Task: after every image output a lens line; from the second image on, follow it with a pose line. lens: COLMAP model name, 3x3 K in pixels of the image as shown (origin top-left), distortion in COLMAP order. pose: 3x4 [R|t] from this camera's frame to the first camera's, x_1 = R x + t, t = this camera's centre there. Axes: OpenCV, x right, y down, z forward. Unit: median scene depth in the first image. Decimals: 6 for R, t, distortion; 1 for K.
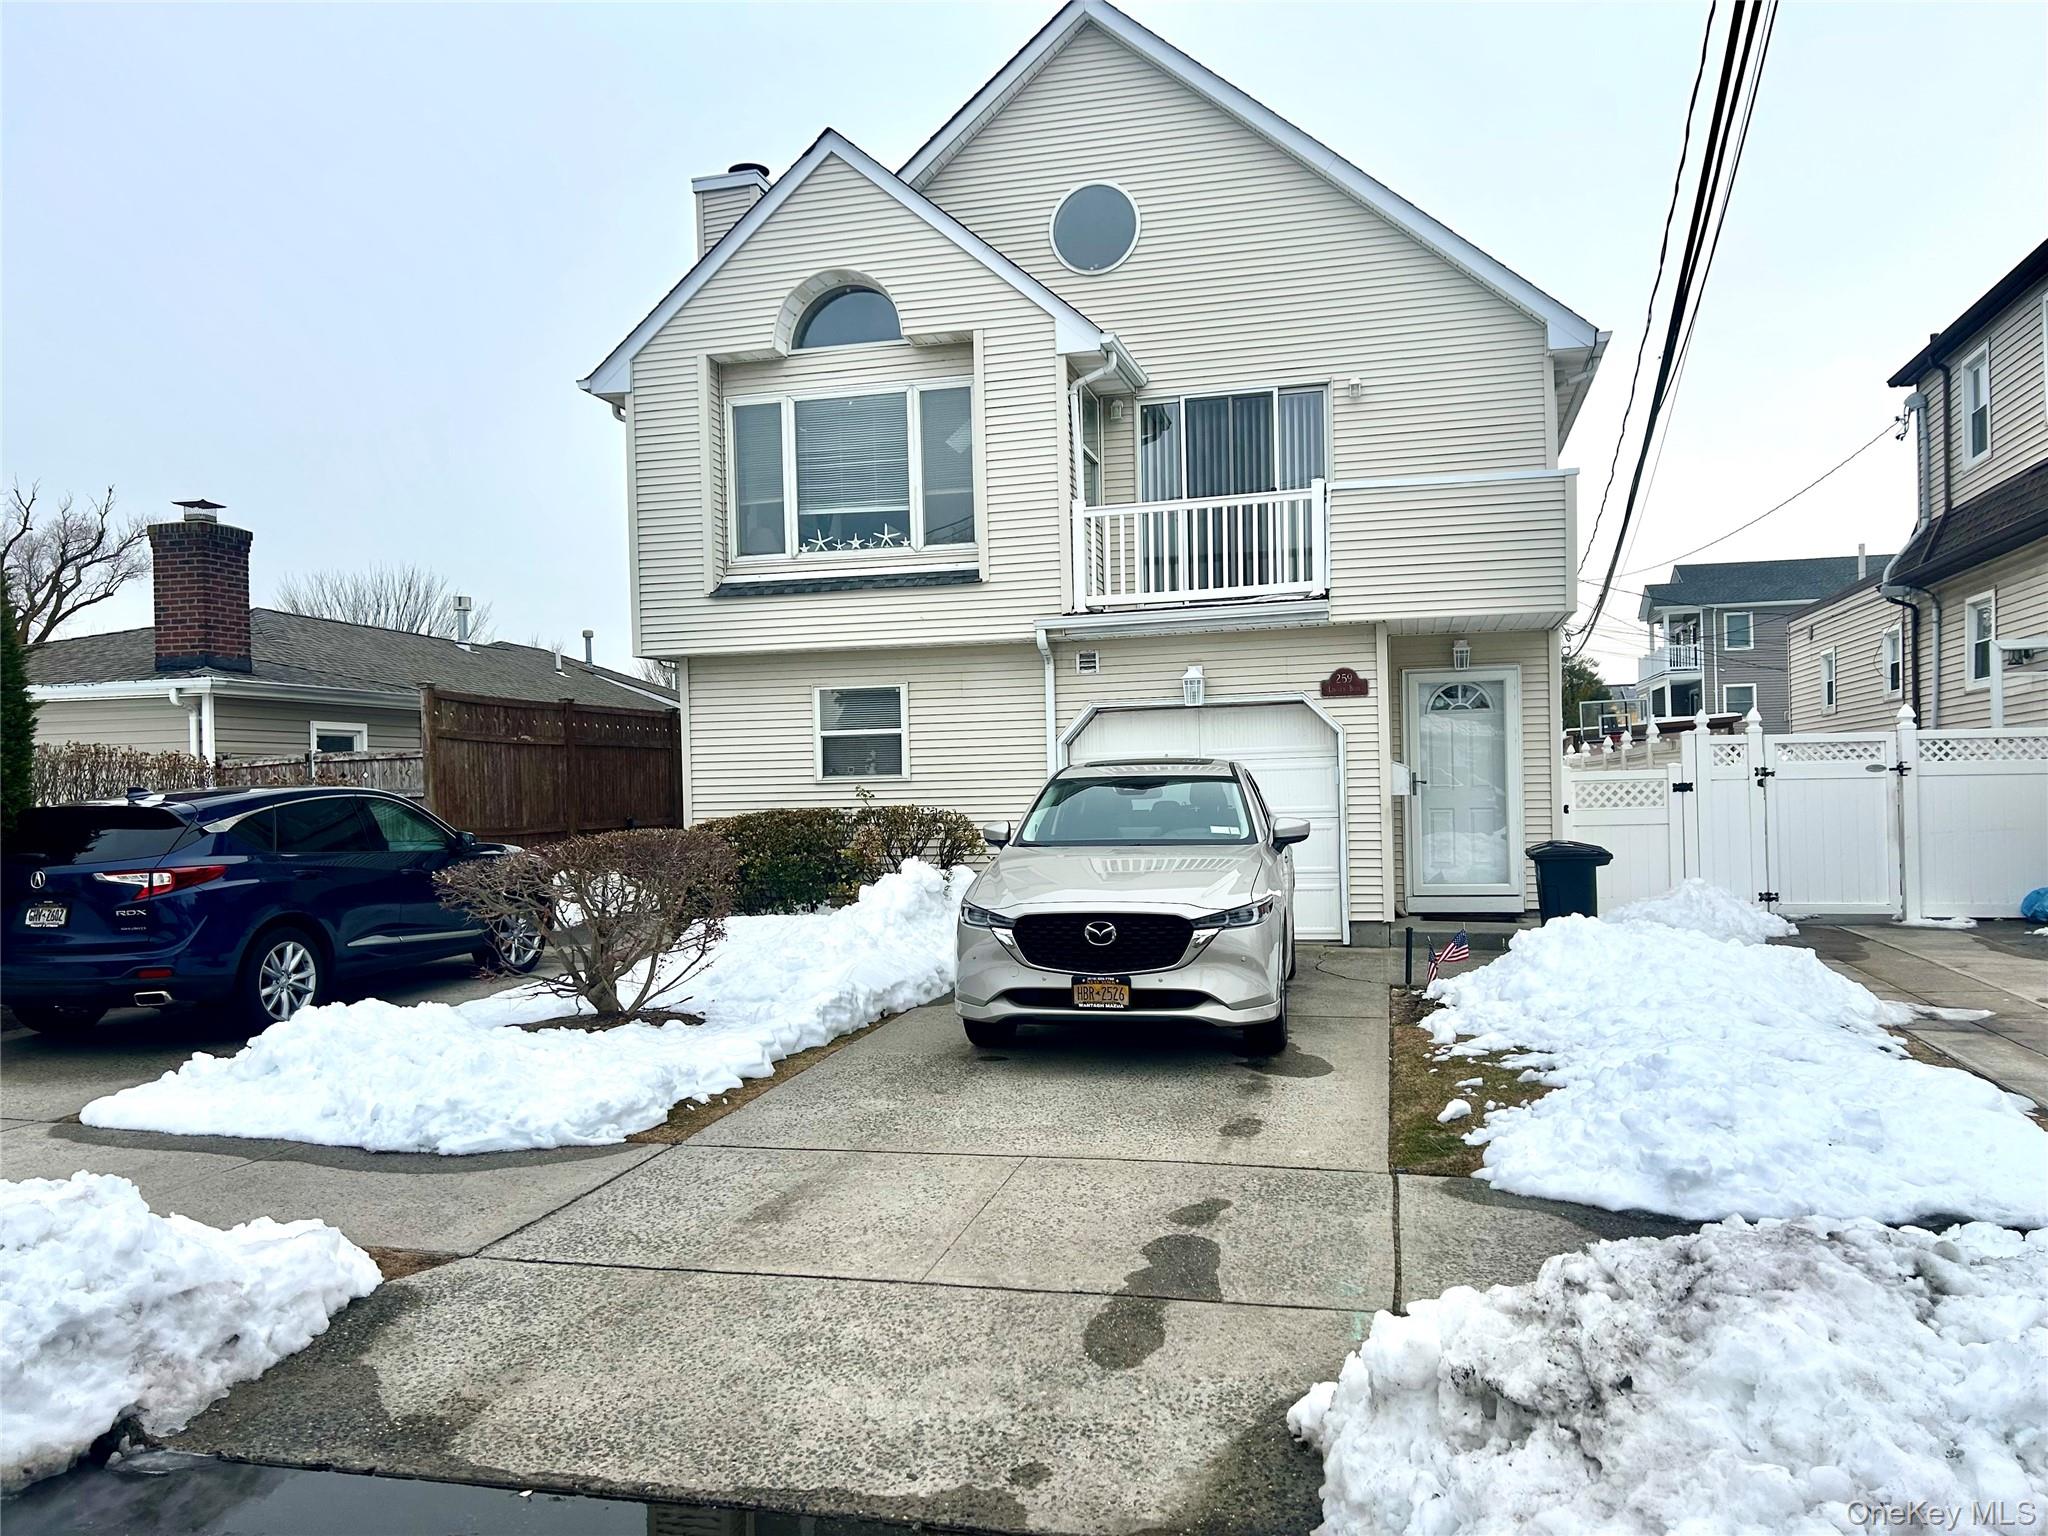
lens RADIAL K [[1534.0, 0, 1056.1], [0, 1534.0, 799.7], [0, 0, 1]] dist [0.075813, -0.089219]
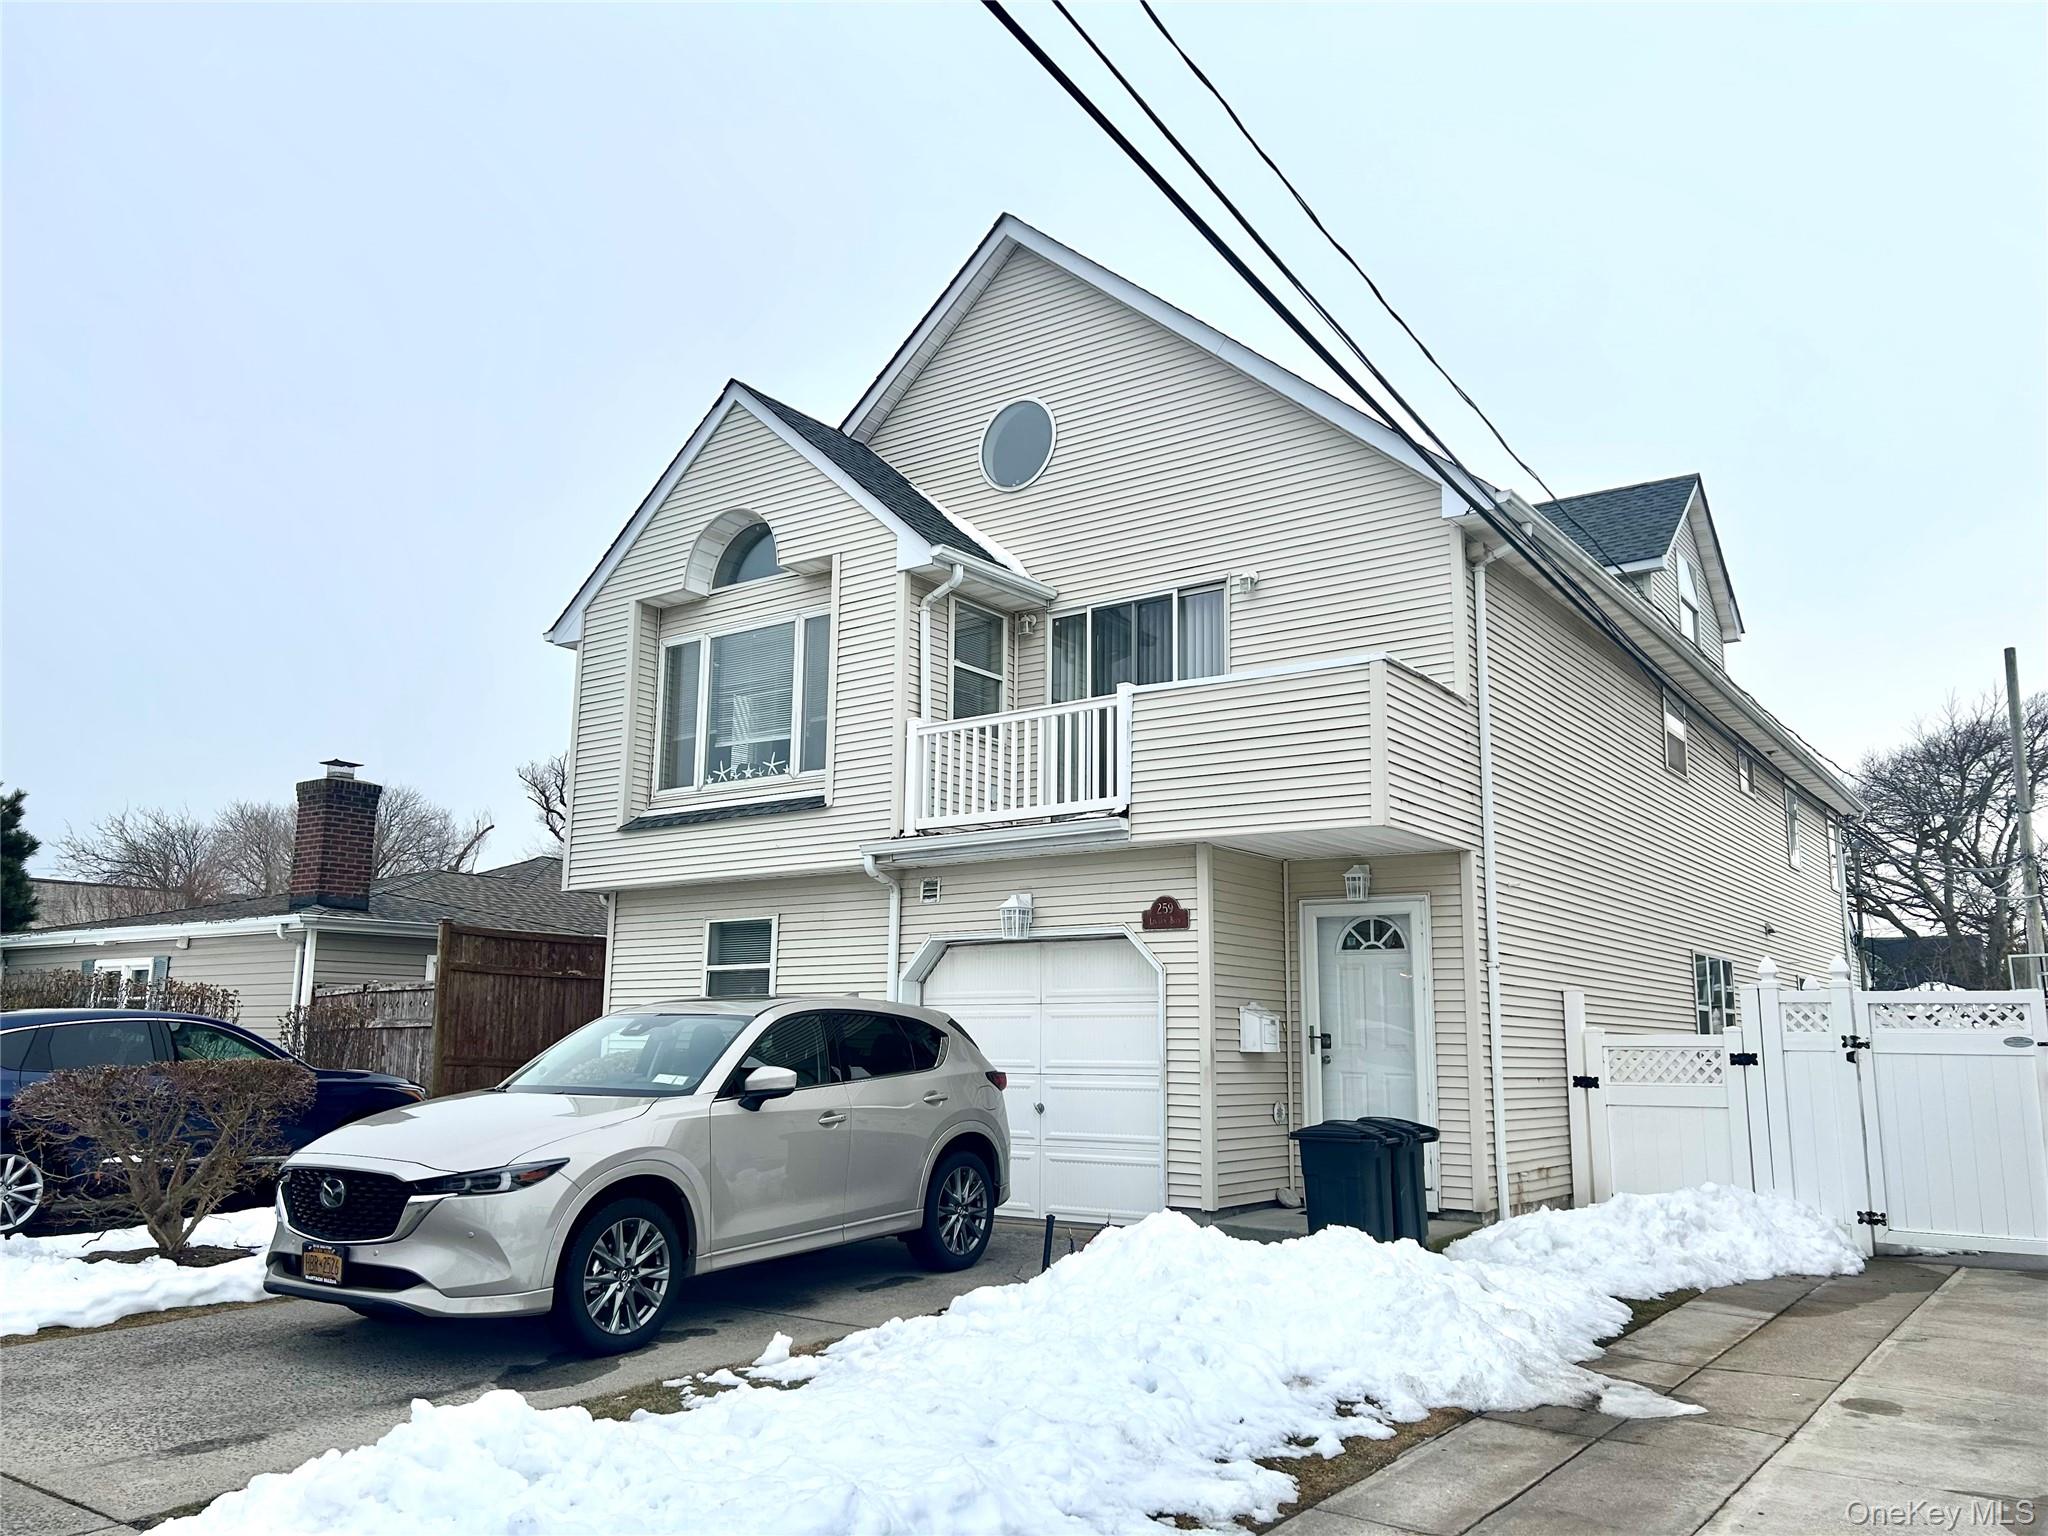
lens RADIAL K [[1534.0, 0, 1021.7], [0, 1534.0, 785.2], [0, 0, 1]] dist [0.075813, -0.089219]
pose [[0.930557, -0.029931, -0.364923, 0.391822], [-0.032680, 0.985886, -0.164197, -0.003912], [0.364687, 0.164720, 0.916445, 0.168301]]
